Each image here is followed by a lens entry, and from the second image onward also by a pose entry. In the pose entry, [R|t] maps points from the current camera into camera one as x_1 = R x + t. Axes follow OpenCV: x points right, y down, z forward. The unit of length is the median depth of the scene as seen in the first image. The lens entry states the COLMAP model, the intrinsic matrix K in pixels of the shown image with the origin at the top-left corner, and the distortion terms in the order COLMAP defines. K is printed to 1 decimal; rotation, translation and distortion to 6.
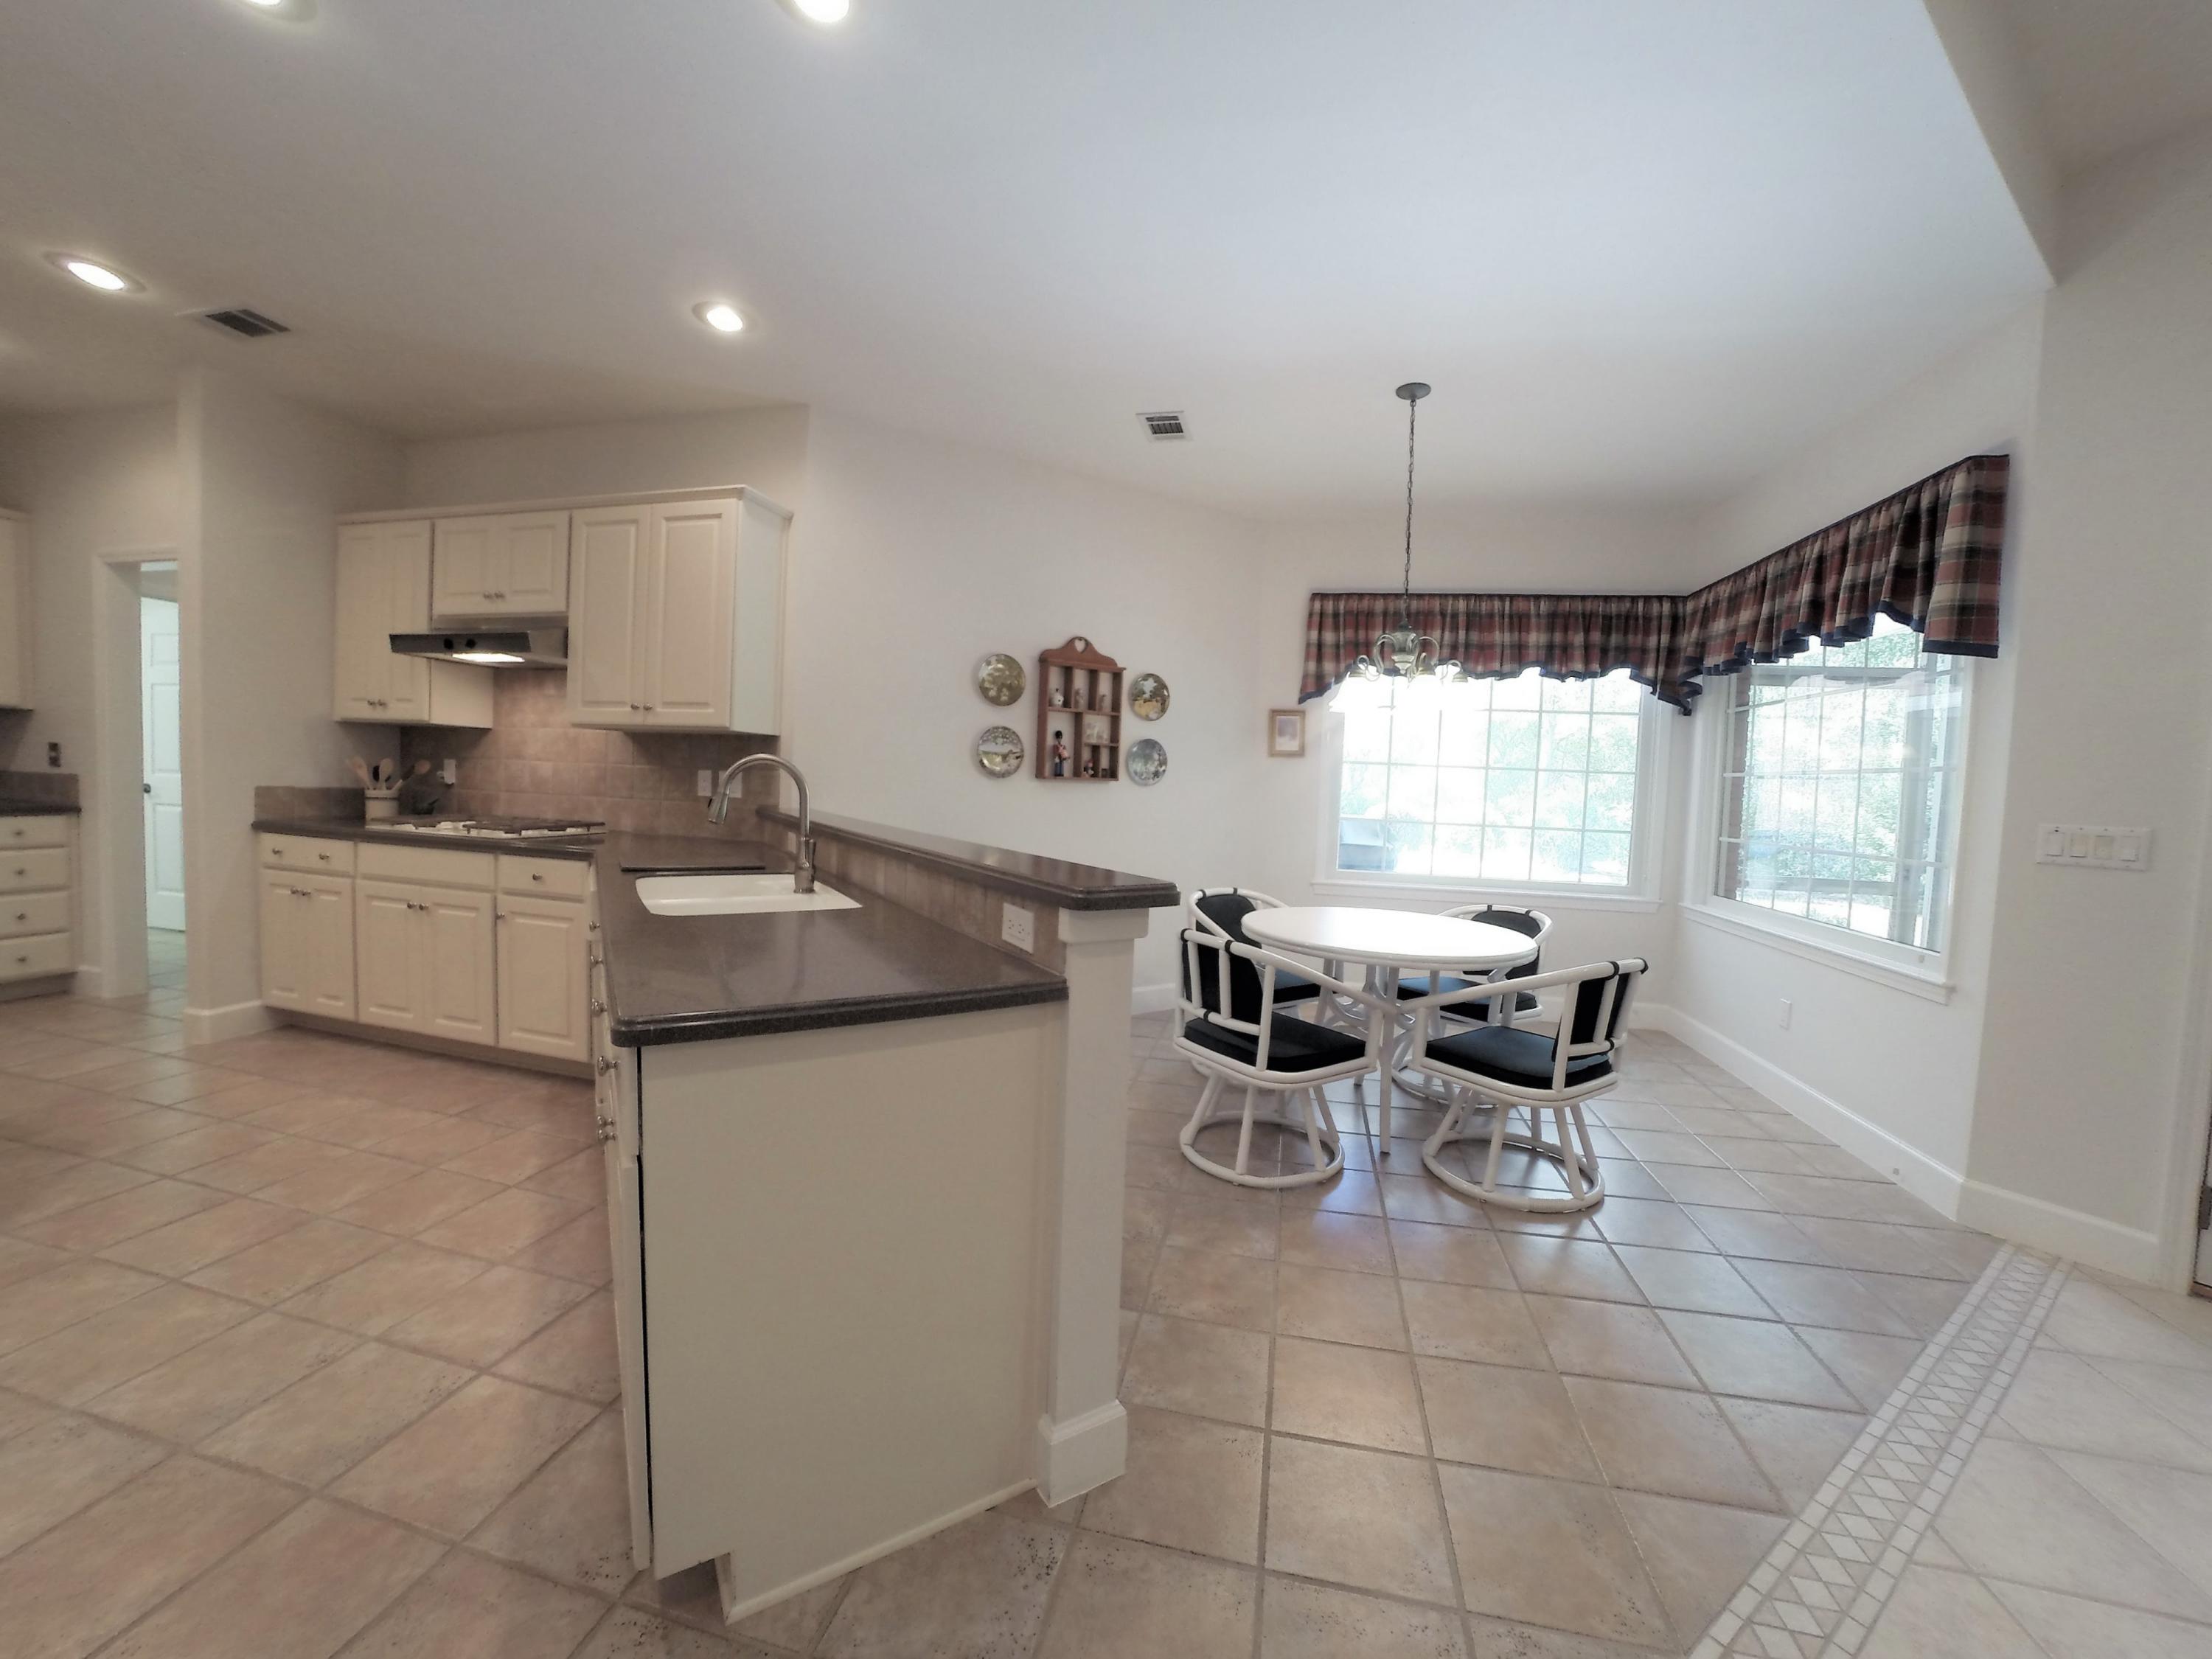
lens RADIAL K [[851.3, 0, 1145.2], [0, 851.3, 825.7], [0, 0, 1]] dist [-0.027787, 0.000016]
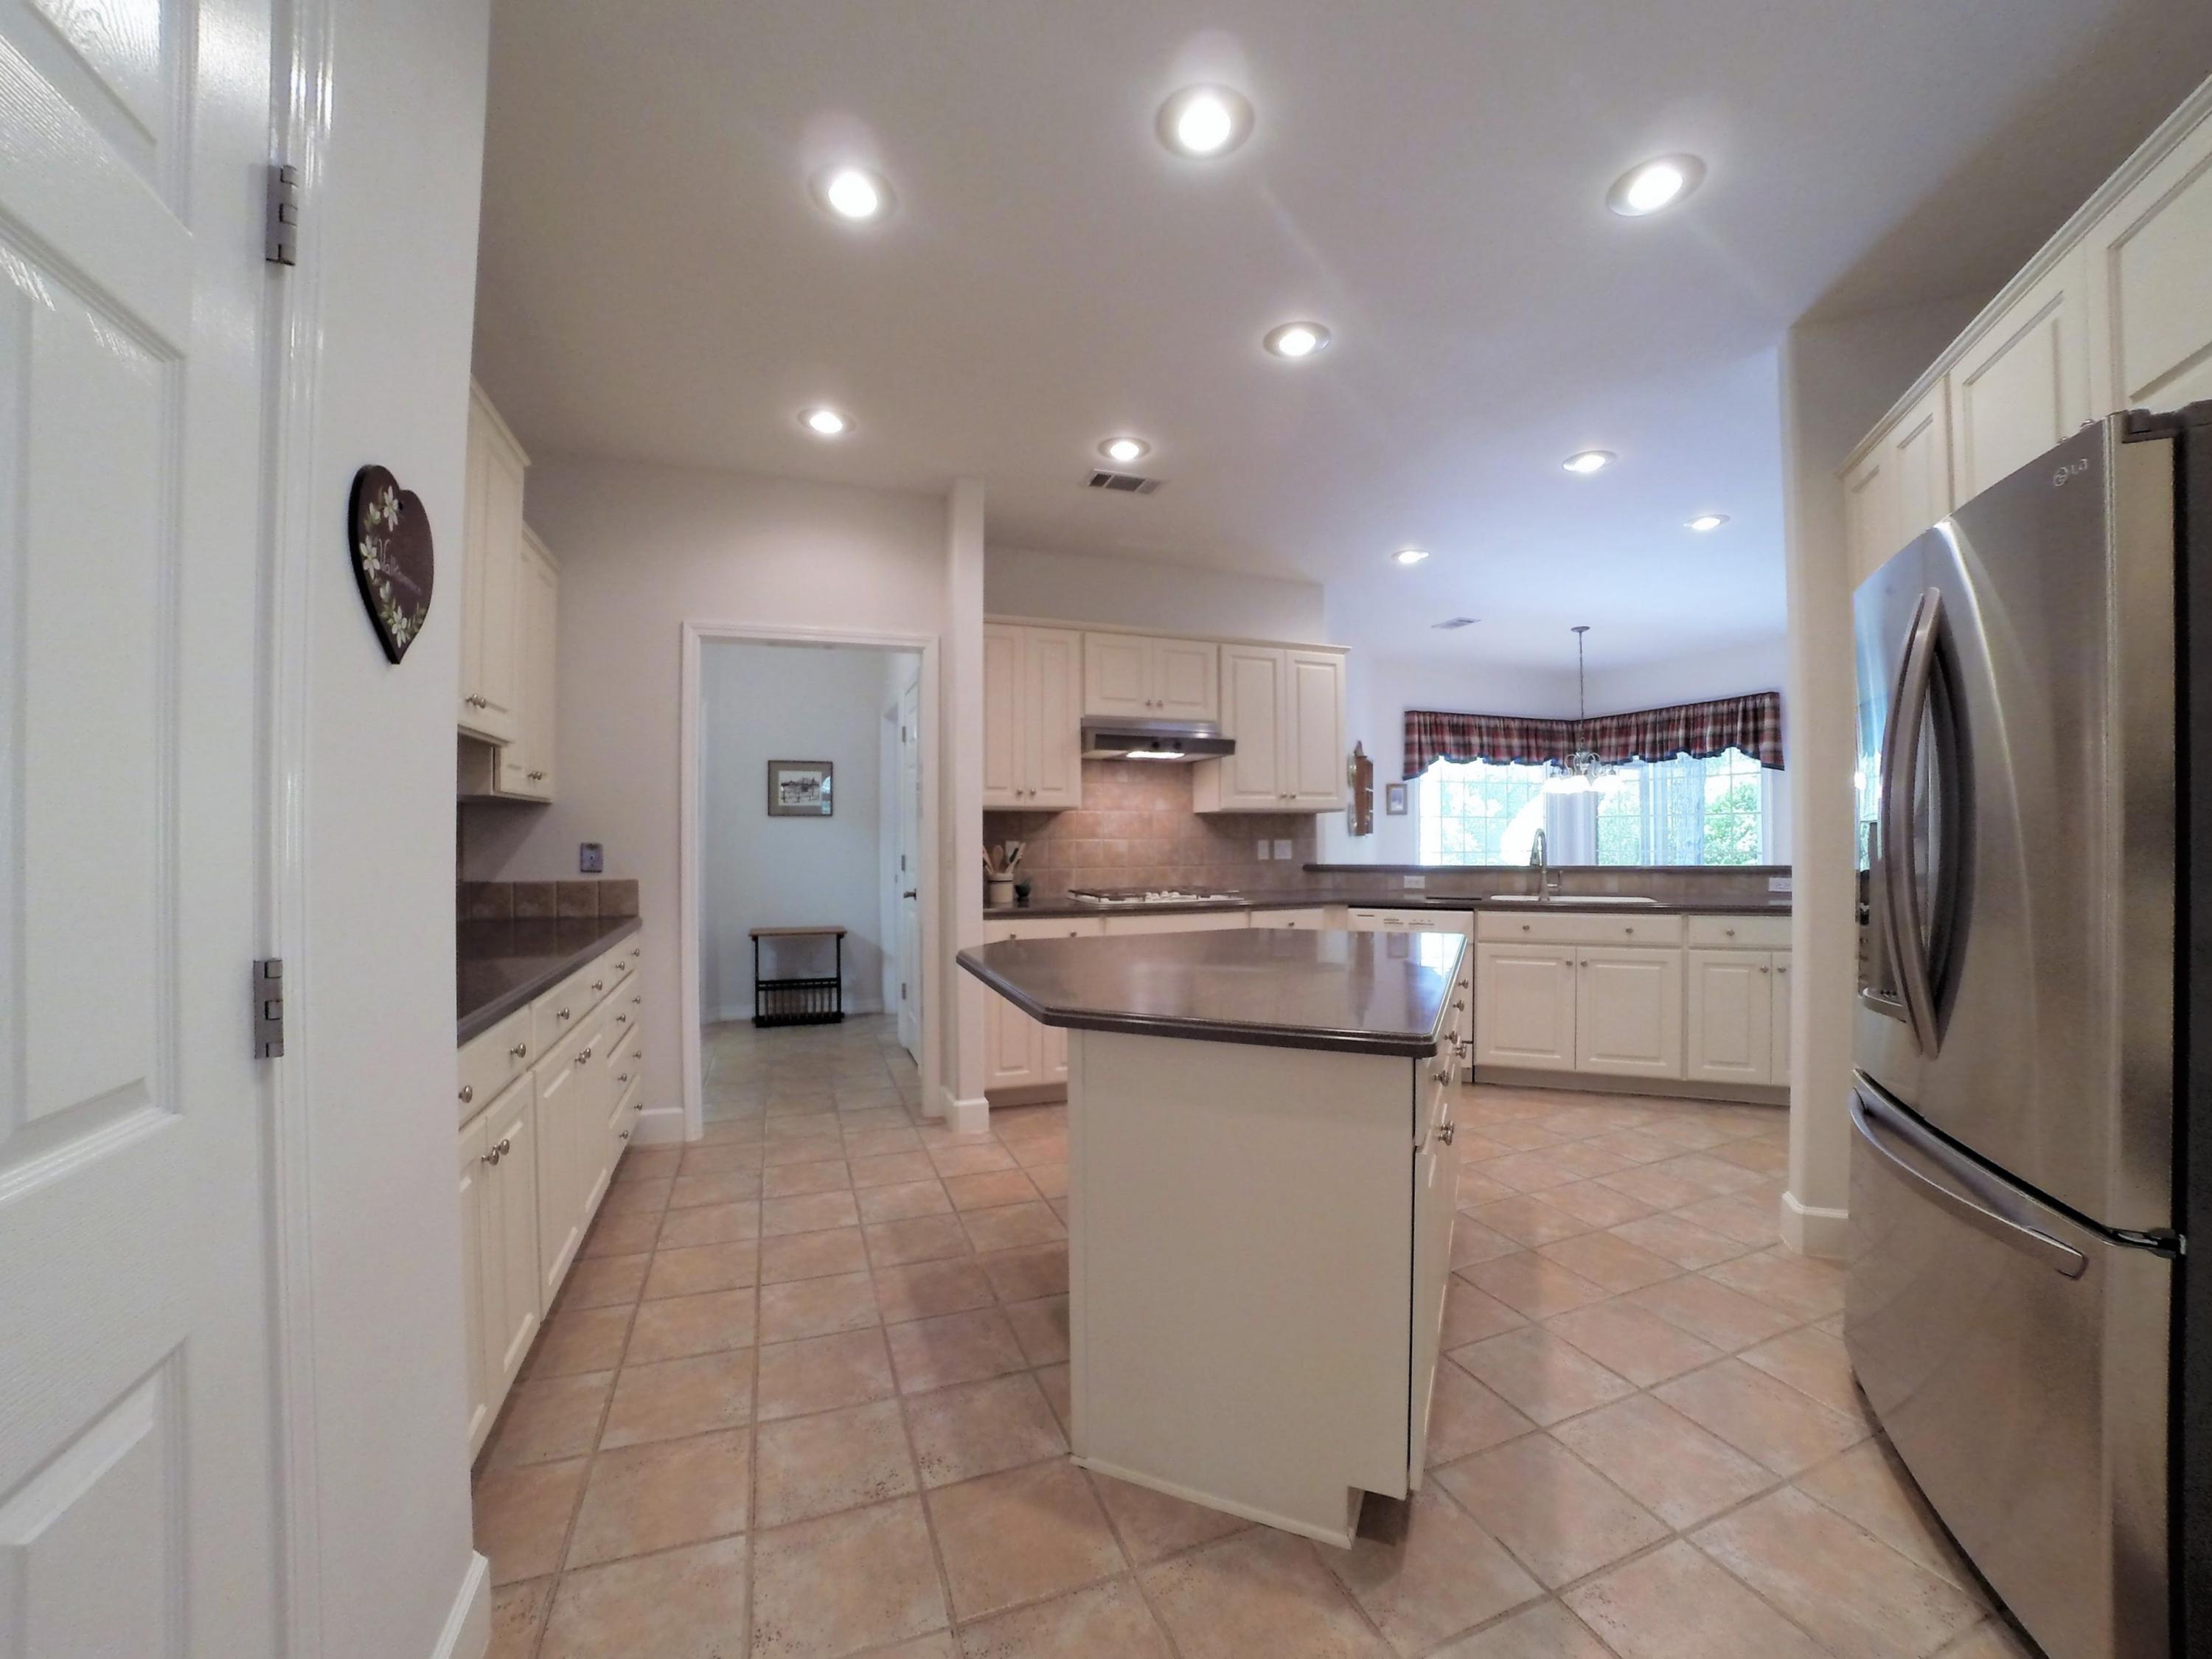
lens RADIAL K [[851.3, 0, 1145.2], [0, 851.3, 825.7], [0, 0, 1]] dist [-0.027787, 0.000016]
pose [[0.818222, -0.037315, 0.573690, -1.331287], [0.067402, 0.997236, -0.031268, -0.054383], [-0.570937, 0.064252, 0.818476, 0.007373]]
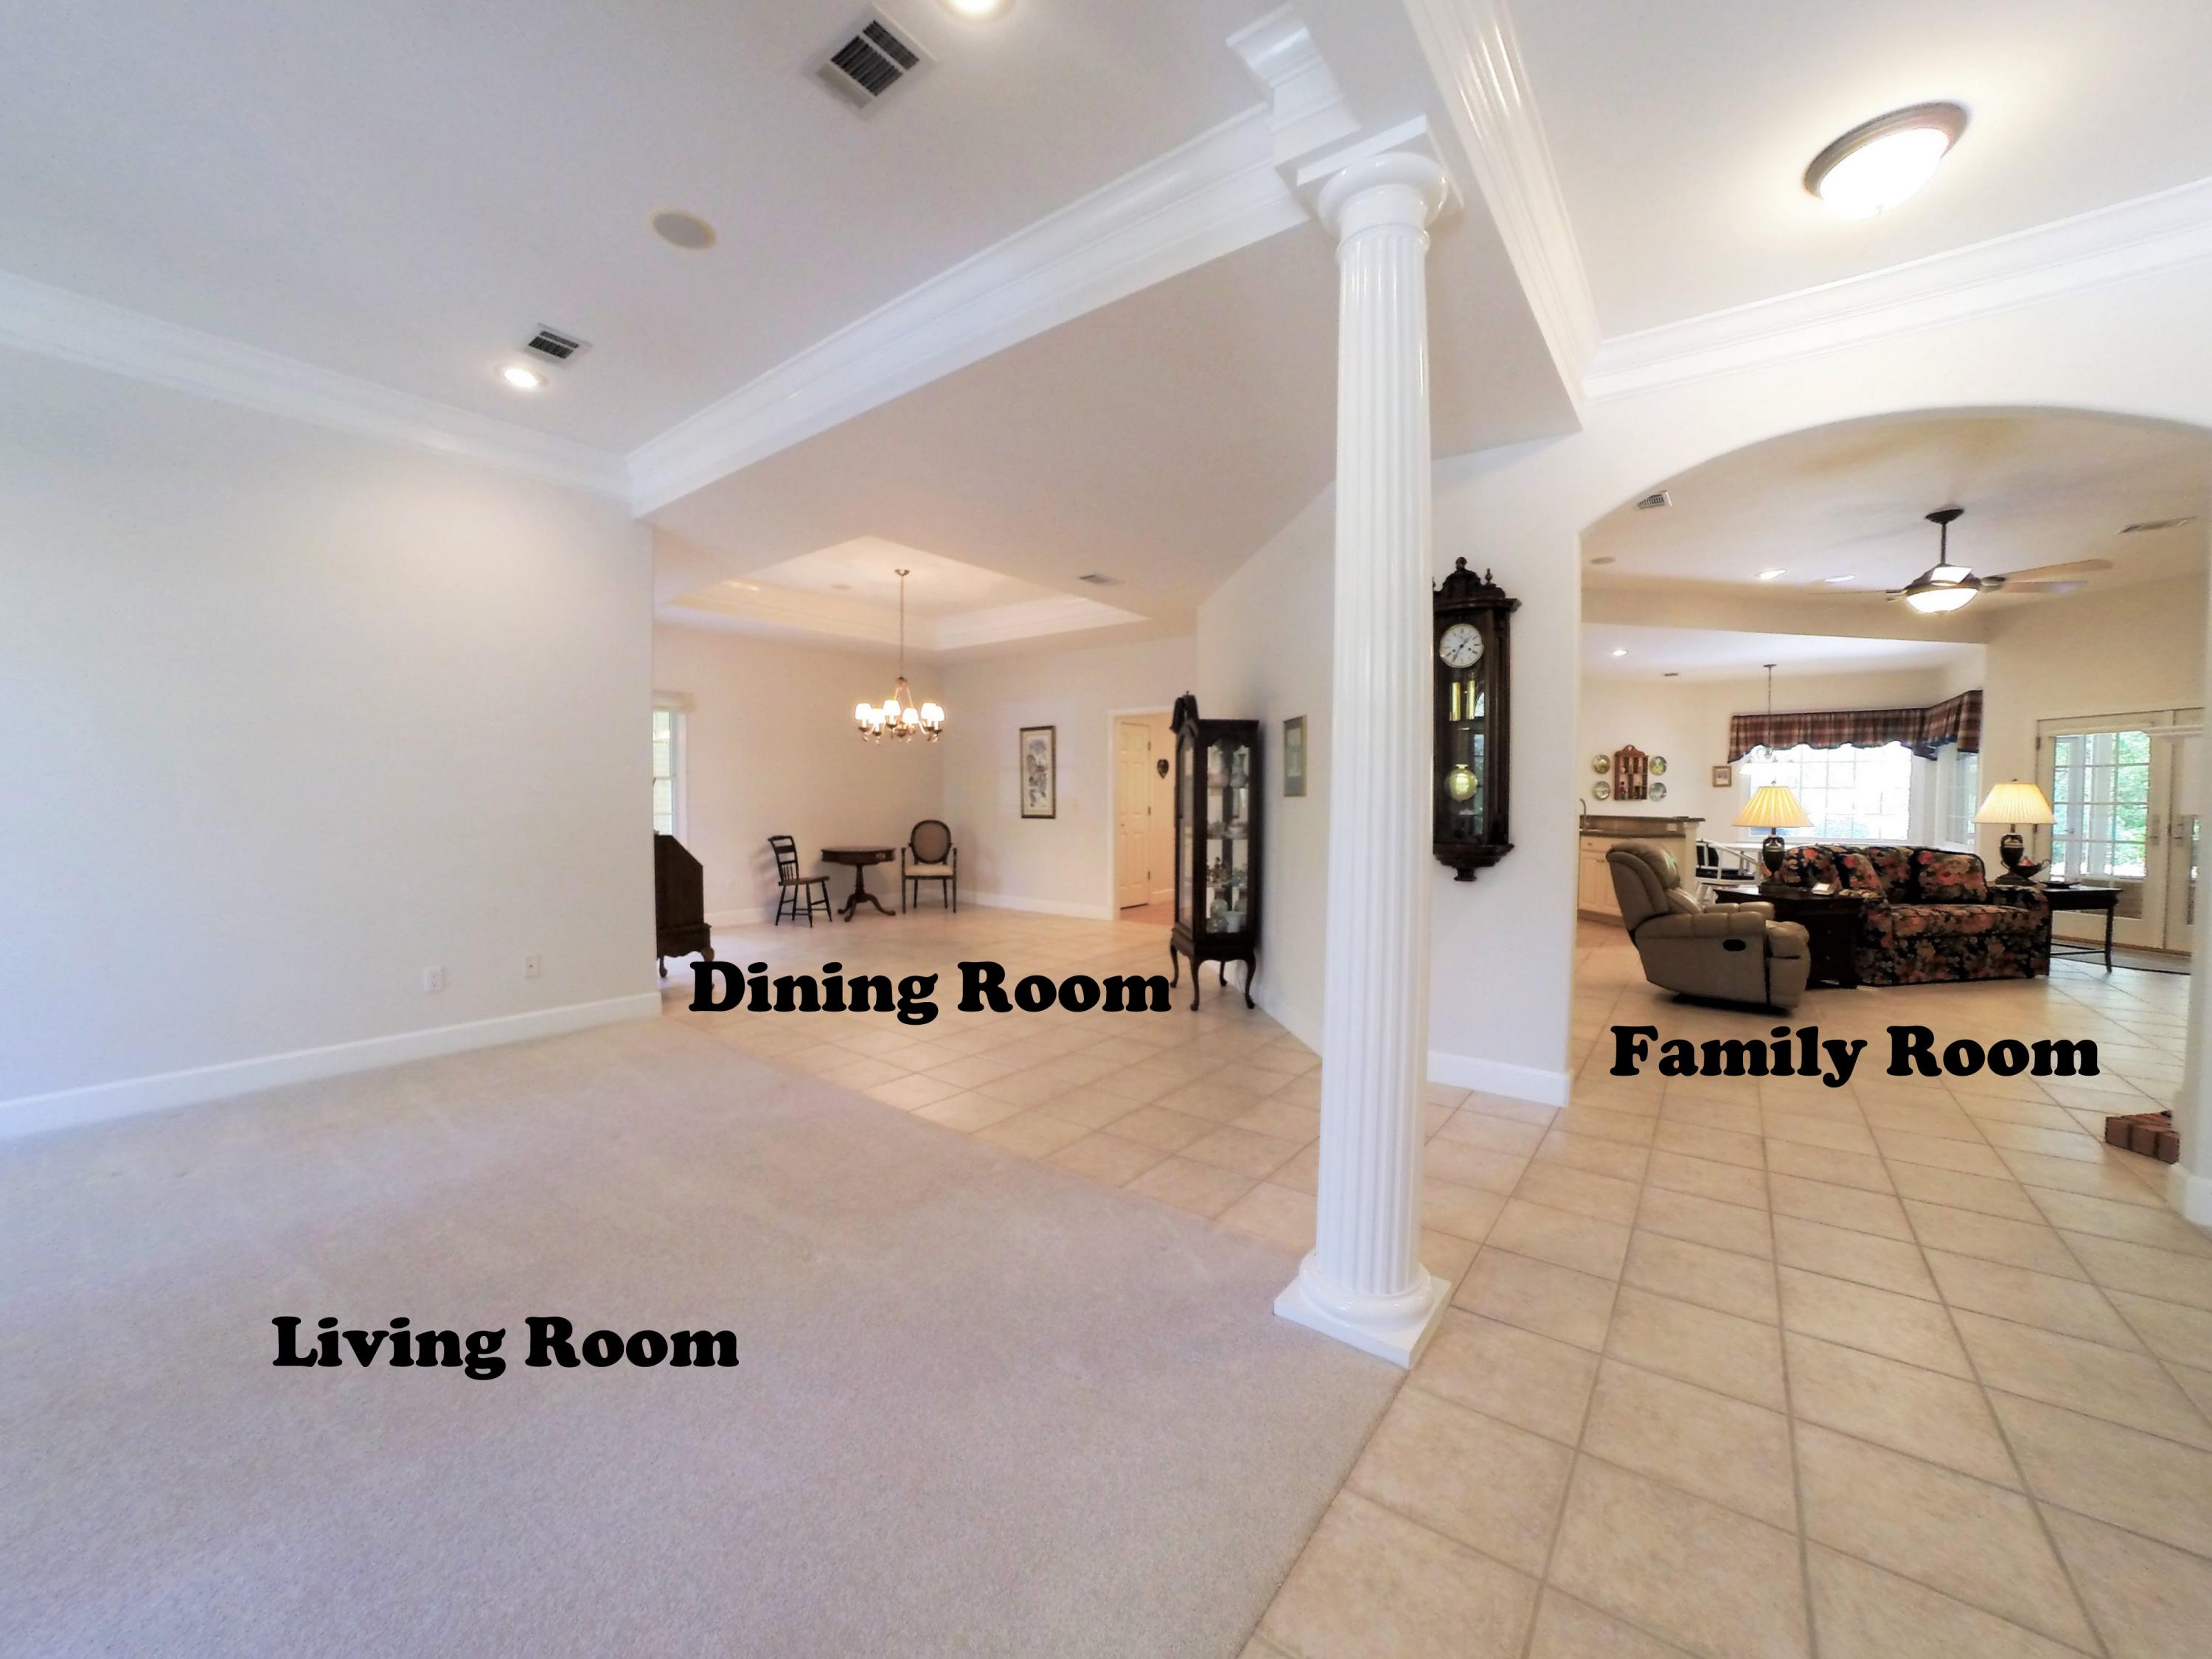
lens RADIAL K [[851.3, 0, 1145.2], [0, 851.3, 825.7], [0, 0, 1]] dist [-0.027787, 0.000016]
pose [[0.909283, -0.020984, -0.415648, -0.380550], [0.011590, 0.999617, -0.025112, 0.078537], [0.416016, 0.018017, 0.909179, -2.098685]]
